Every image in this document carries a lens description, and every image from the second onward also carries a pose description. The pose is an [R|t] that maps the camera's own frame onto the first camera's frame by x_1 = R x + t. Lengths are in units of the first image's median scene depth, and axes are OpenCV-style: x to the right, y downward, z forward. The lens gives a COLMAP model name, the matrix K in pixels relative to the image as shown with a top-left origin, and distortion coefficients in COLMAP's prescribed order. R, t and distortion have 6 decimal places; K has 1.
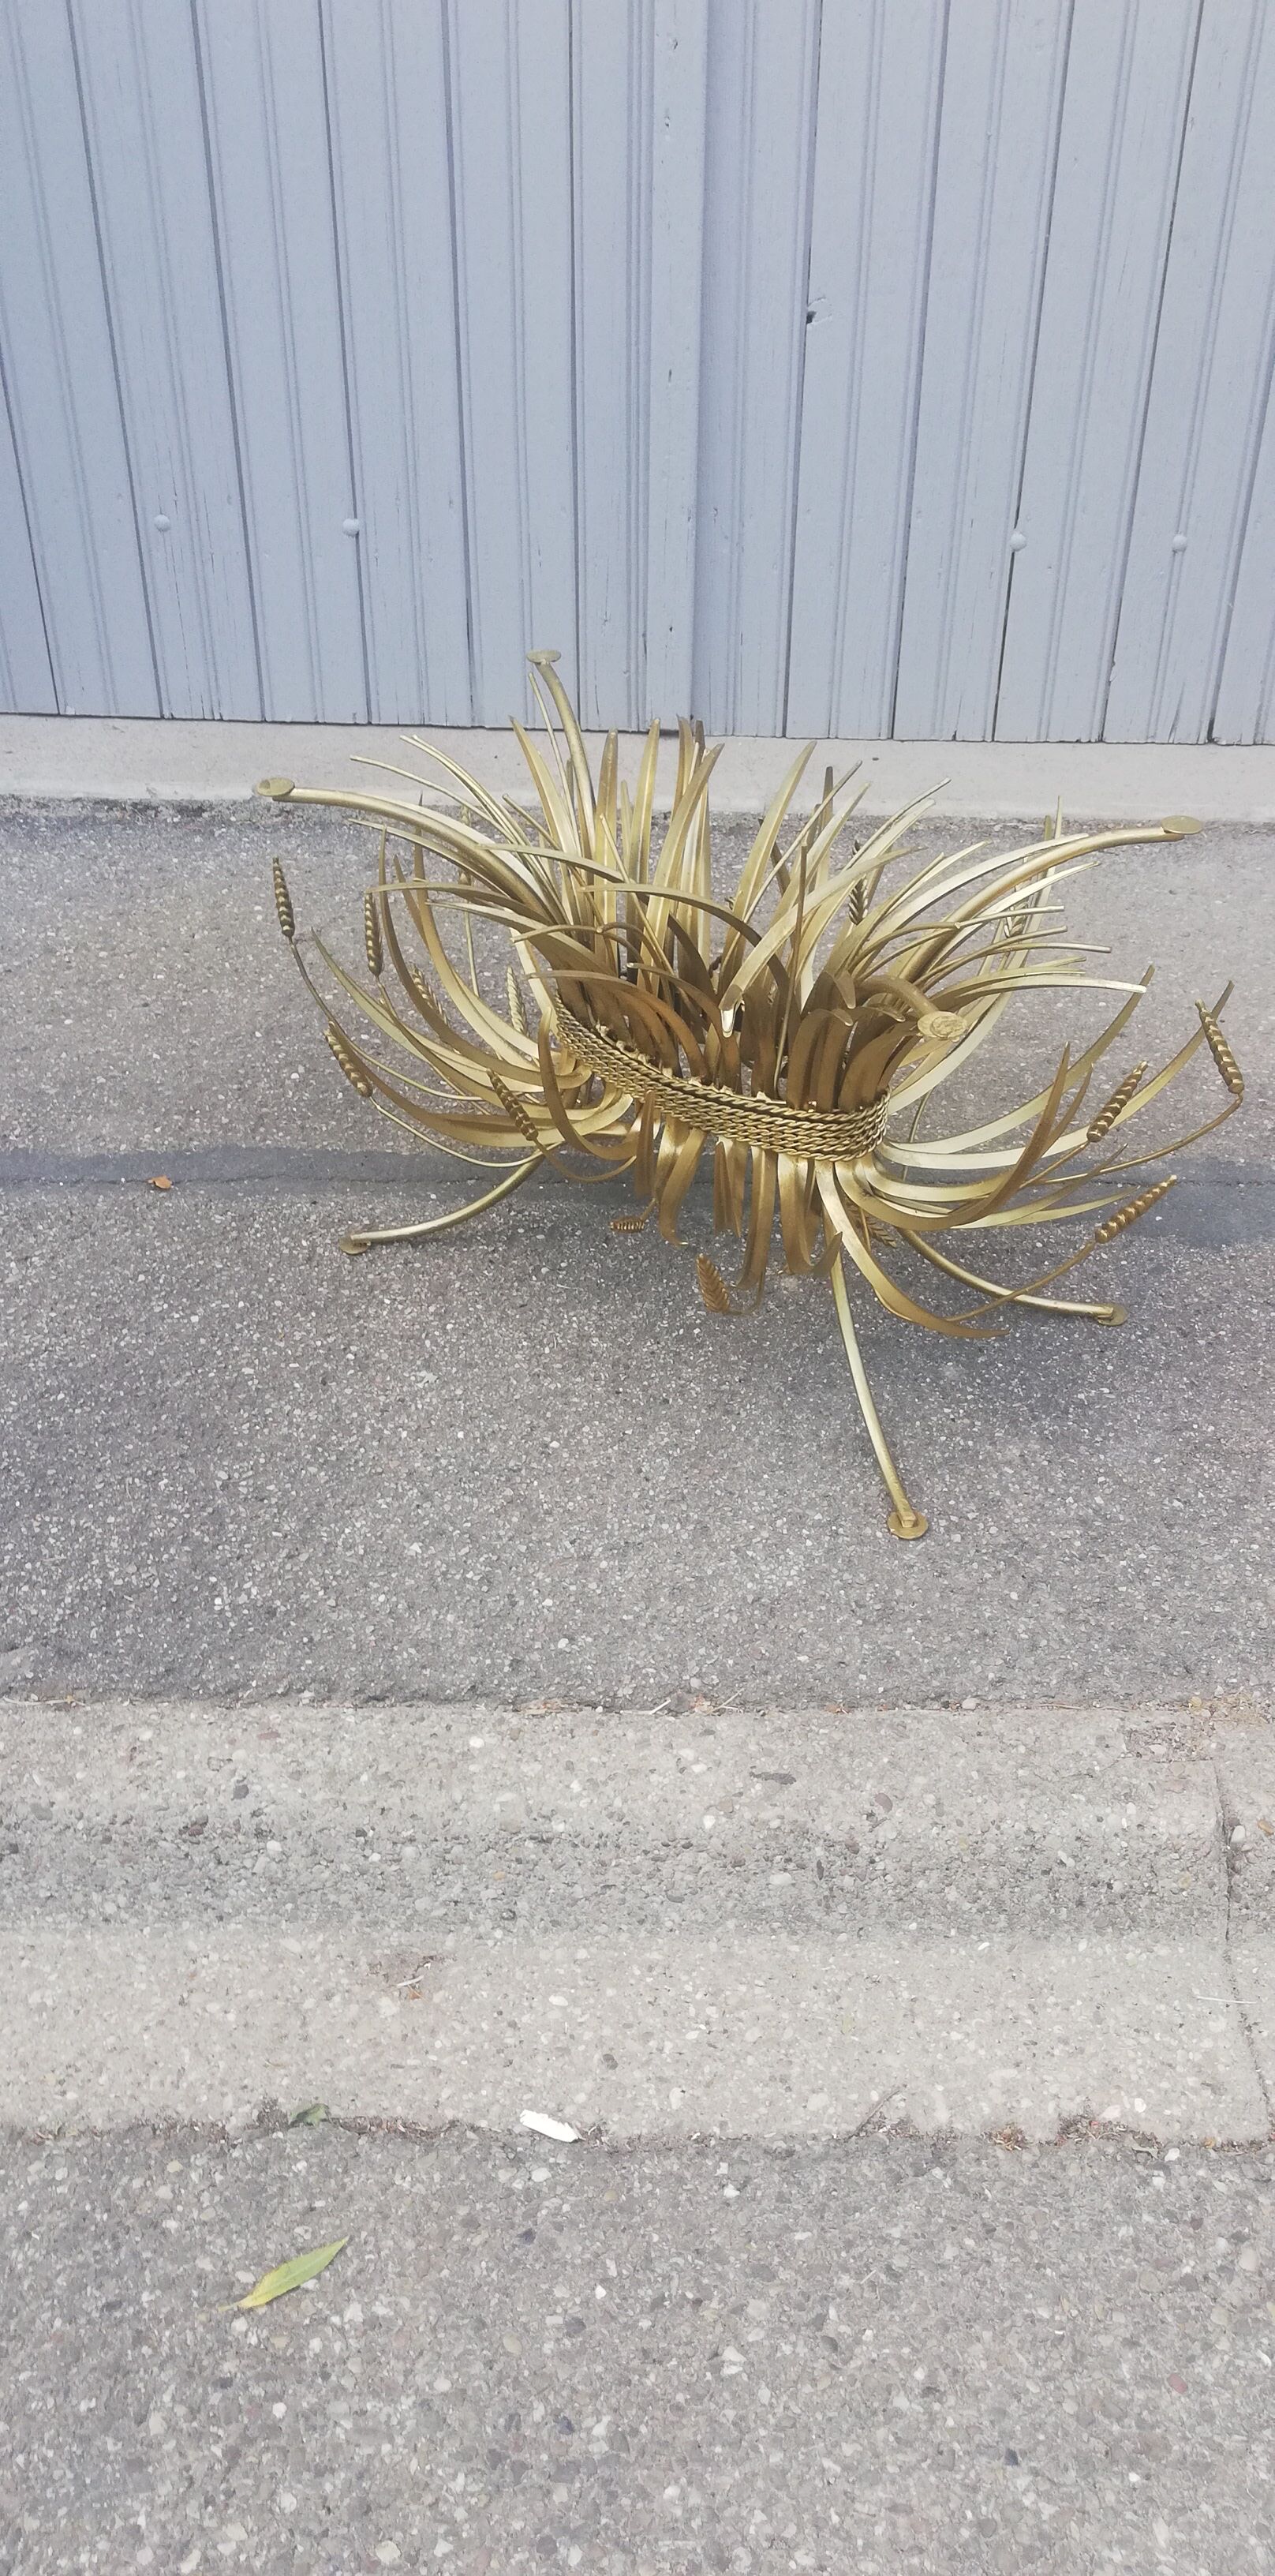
lens RADIAL K [[1963.9, 0, 627.3], [0, 1963.9, 1269.8], [0, 0, 1]] dist [0.047047, -0.078343]
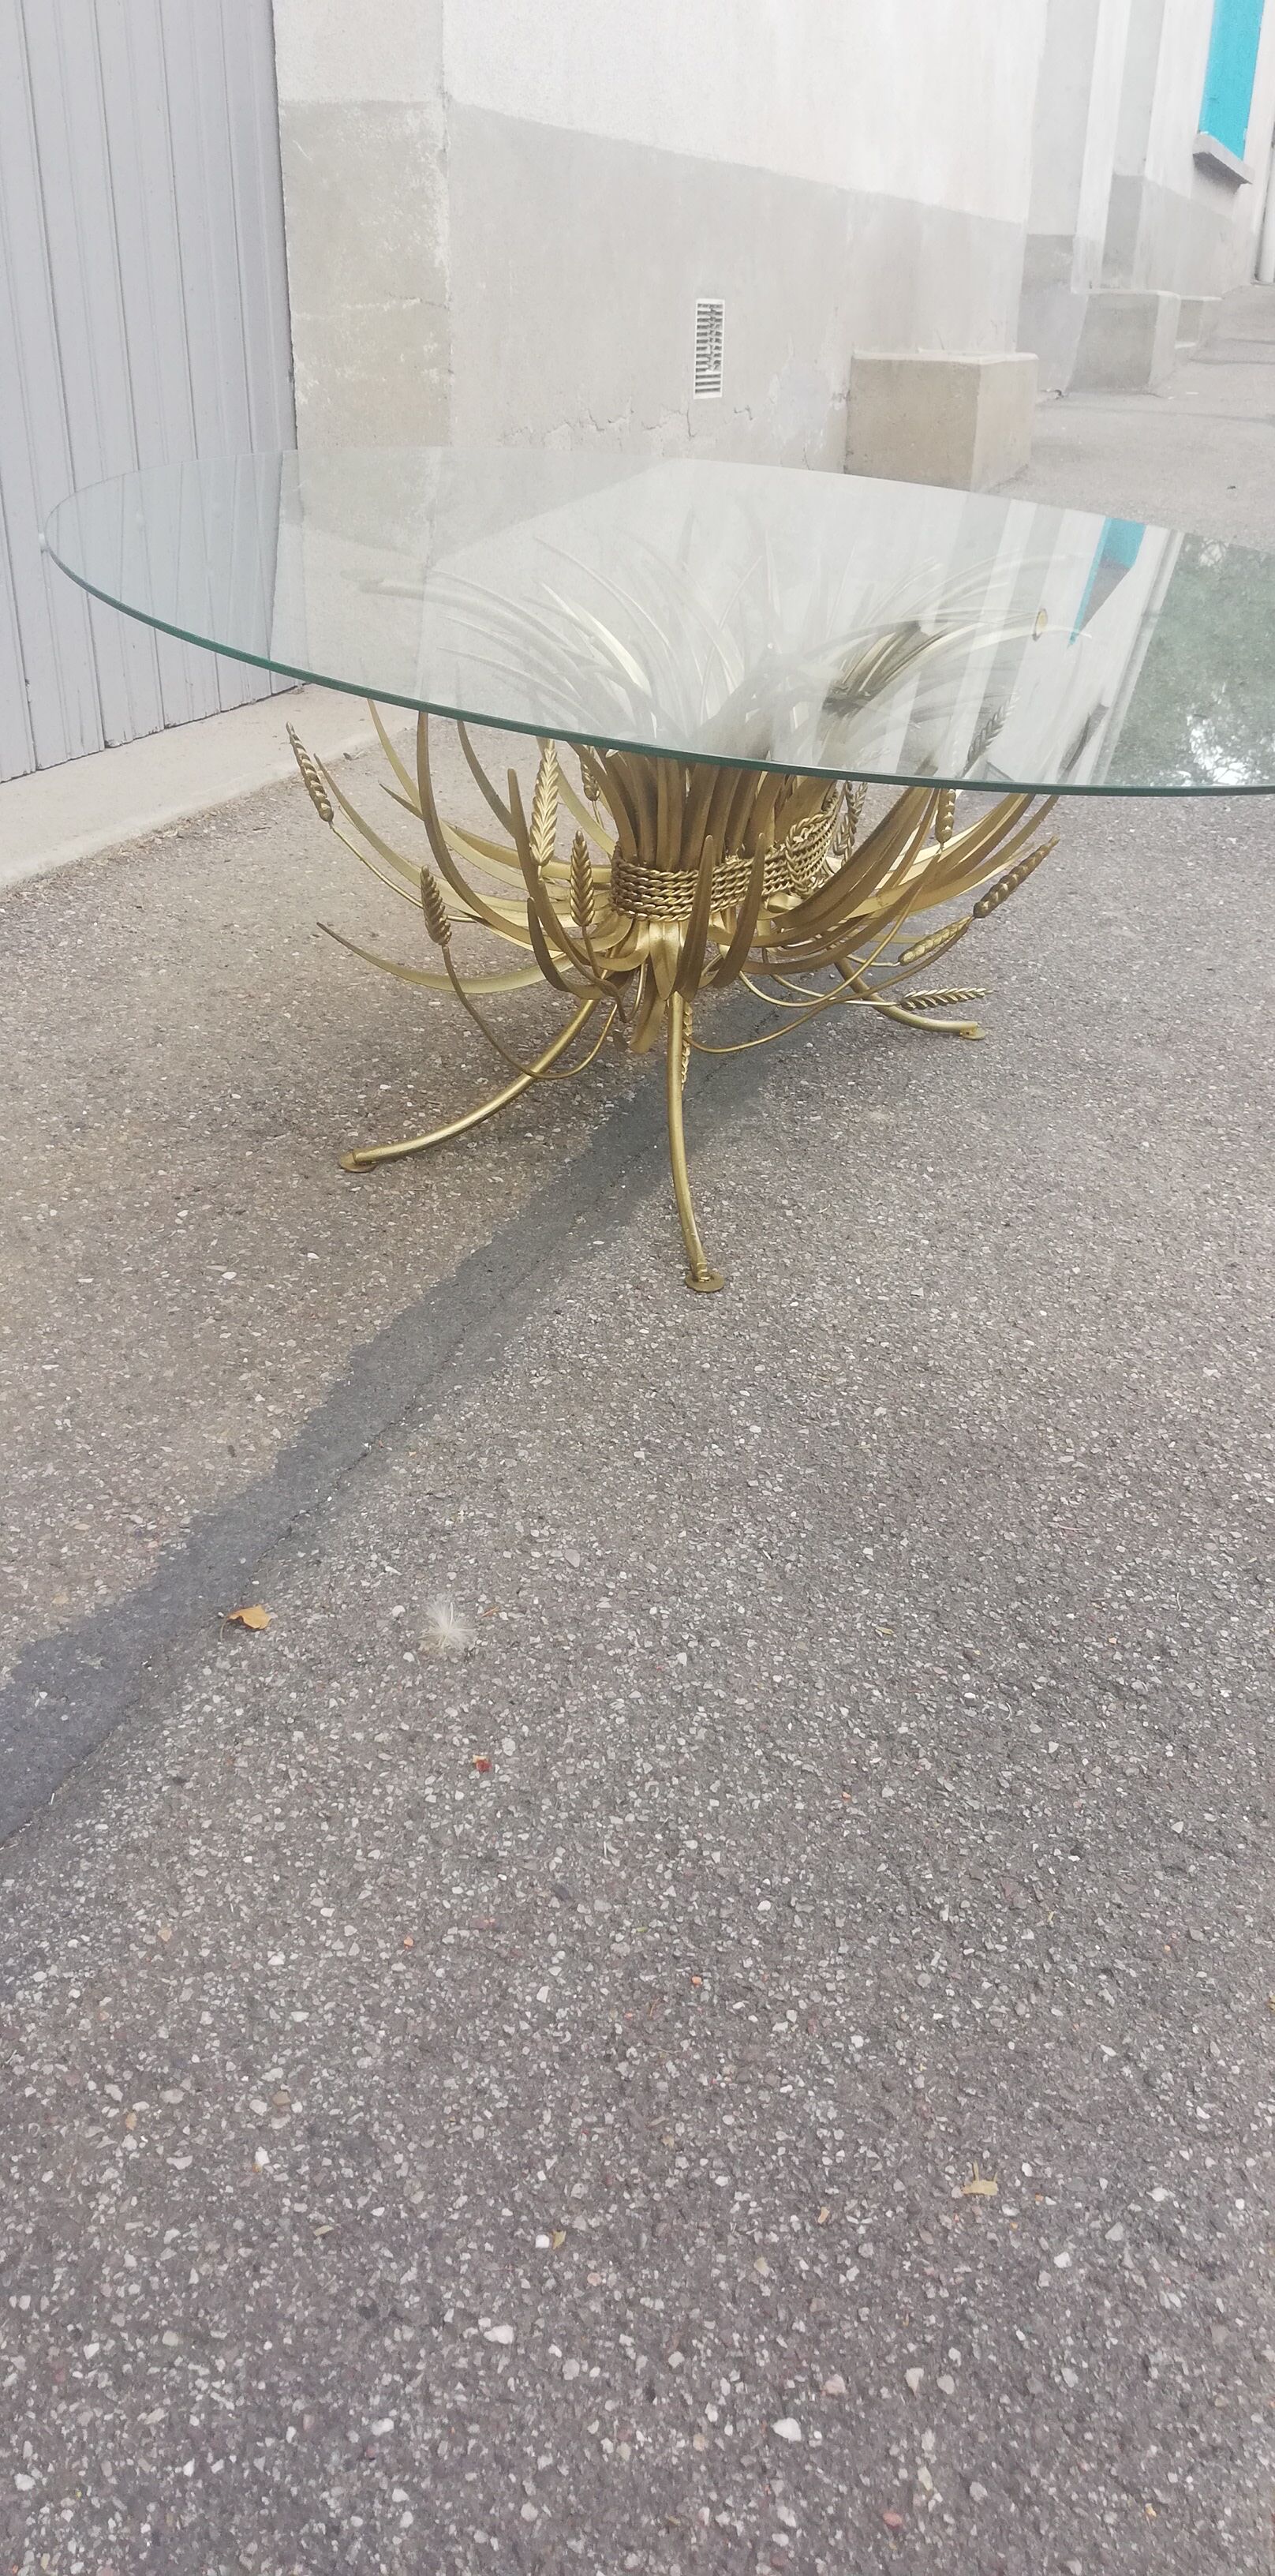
lens RADIAL K [[1963.9, 0, 634.7], [0, 1963.9, 1262.6], [0, 0, 1]] dist [0.047047, -0.078343]
pose [[0.307295, -0.419773, 0.854026, -1.037364], [0.504938, 0.832618, 0.227564, -0.272501], [-0.806602, 0.361301, 0.467818, 0.807360]]
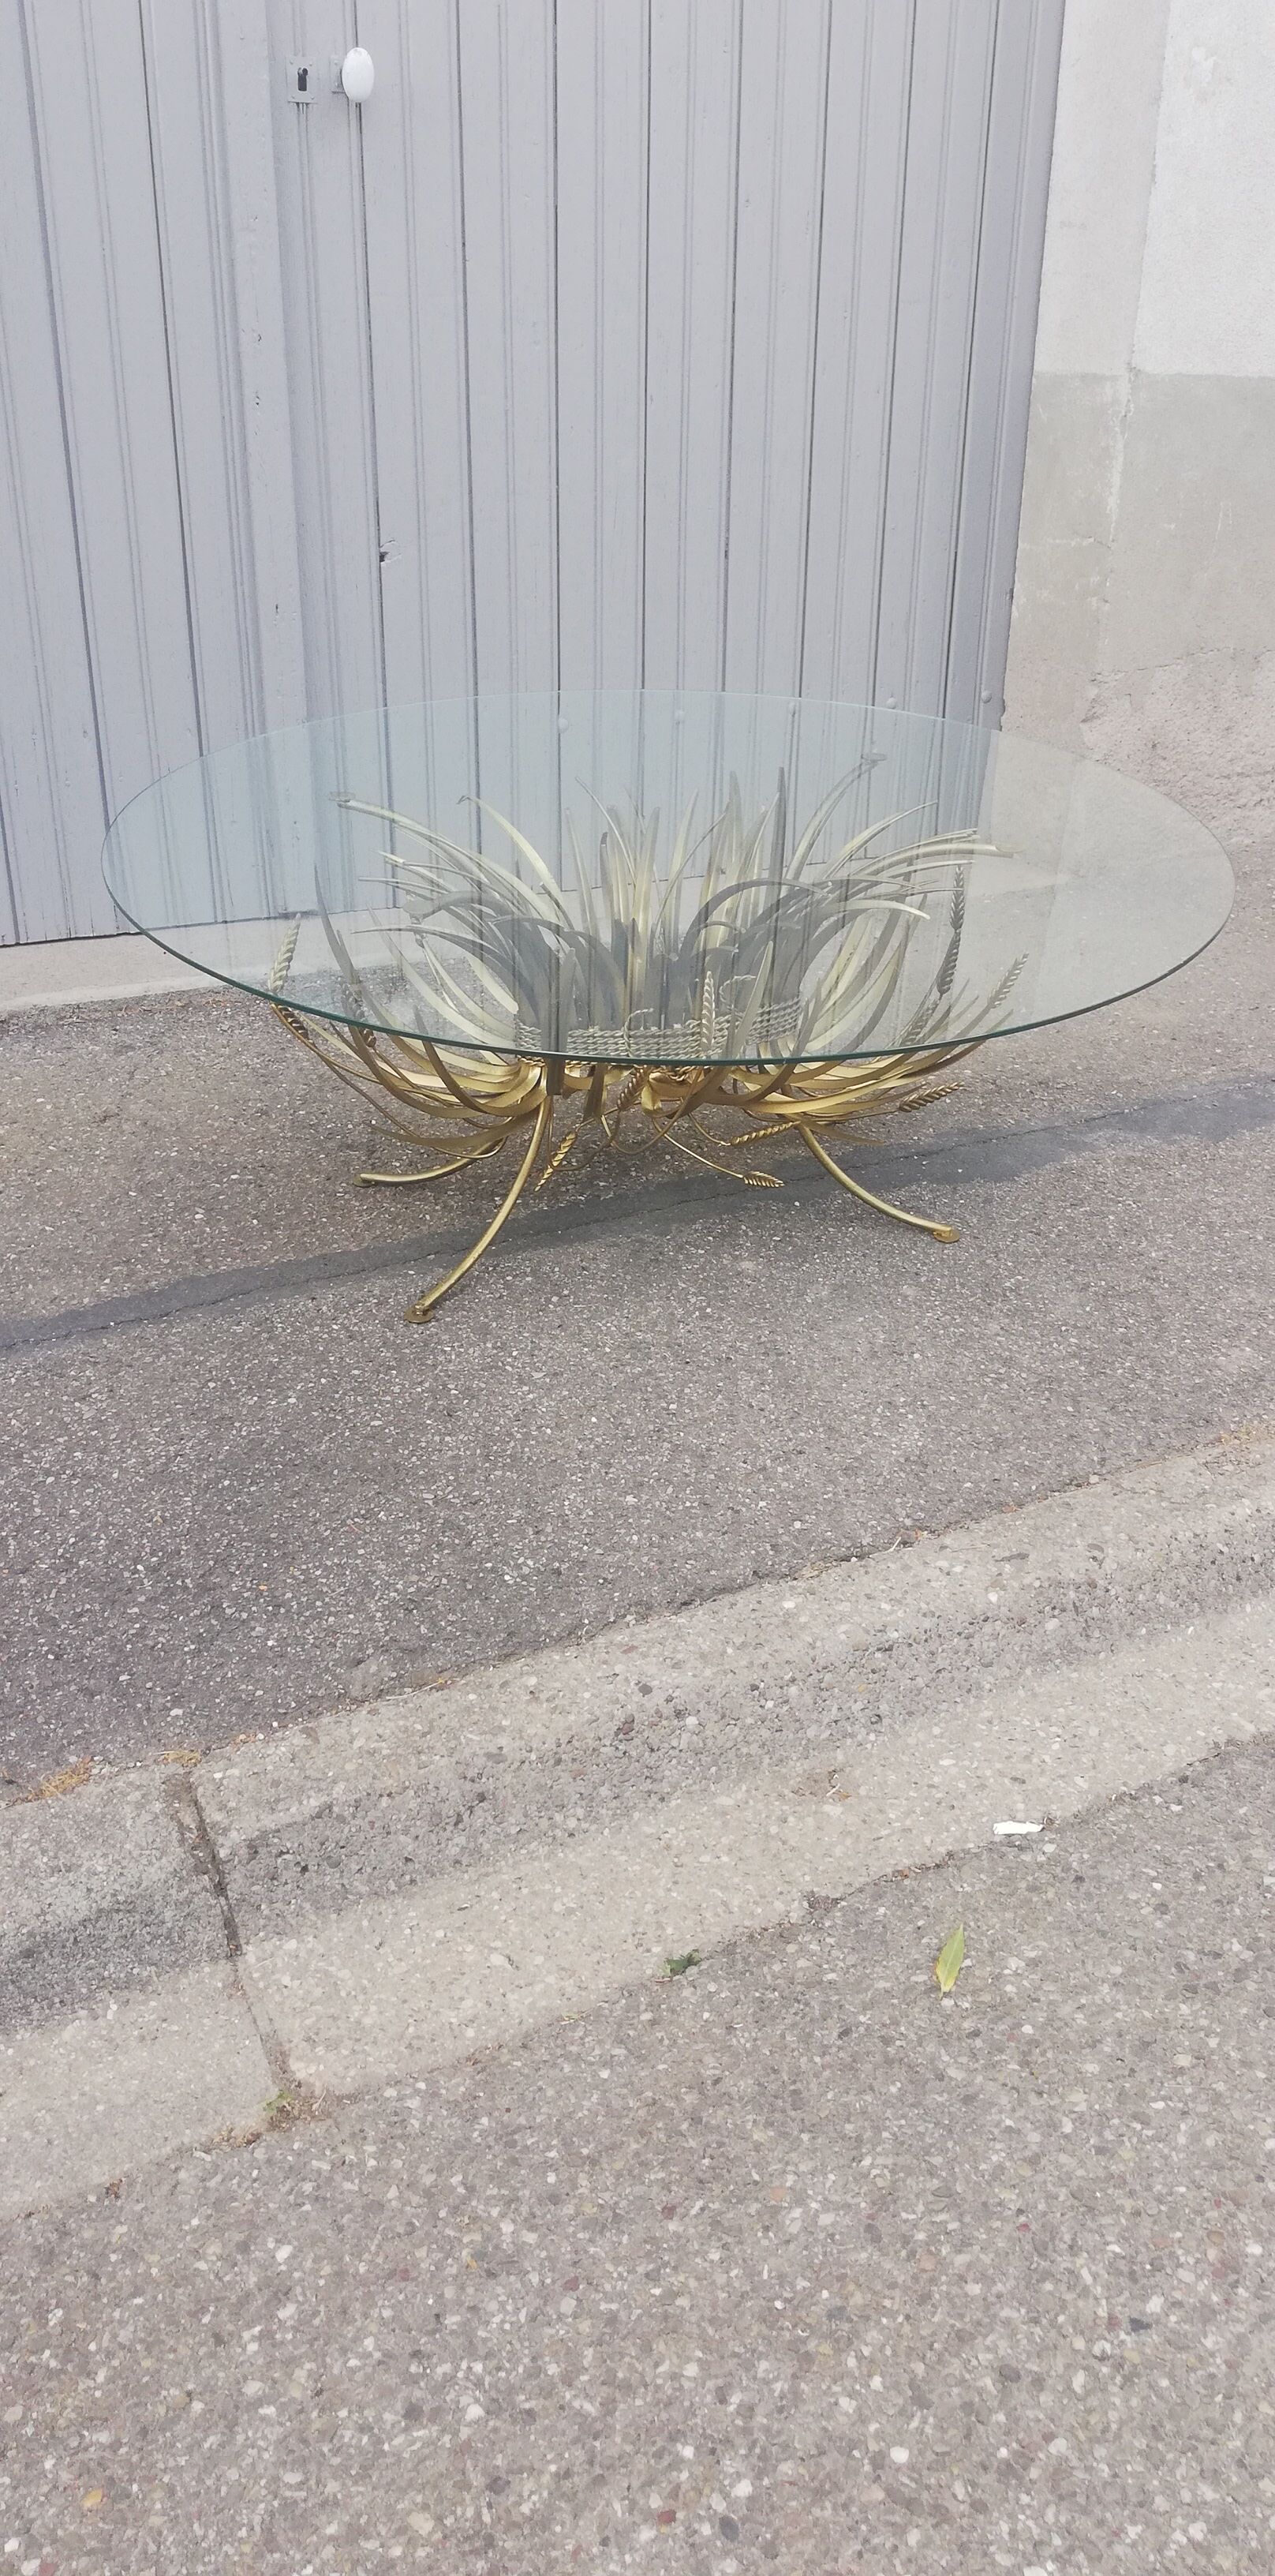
lens RADIAL K [[1963.9, 0, 638.7], [0, 1963.9, 1257.0], [0, 0, 1]] dist [0.047047, -0.078343]
pose [[0.881940, -0.191827, 0.430562, -0.614524], [0.252325, 0.963678, -0.087505, 0.112437], [-0.398137, 0.185816, 0.898309, -0.084520]]
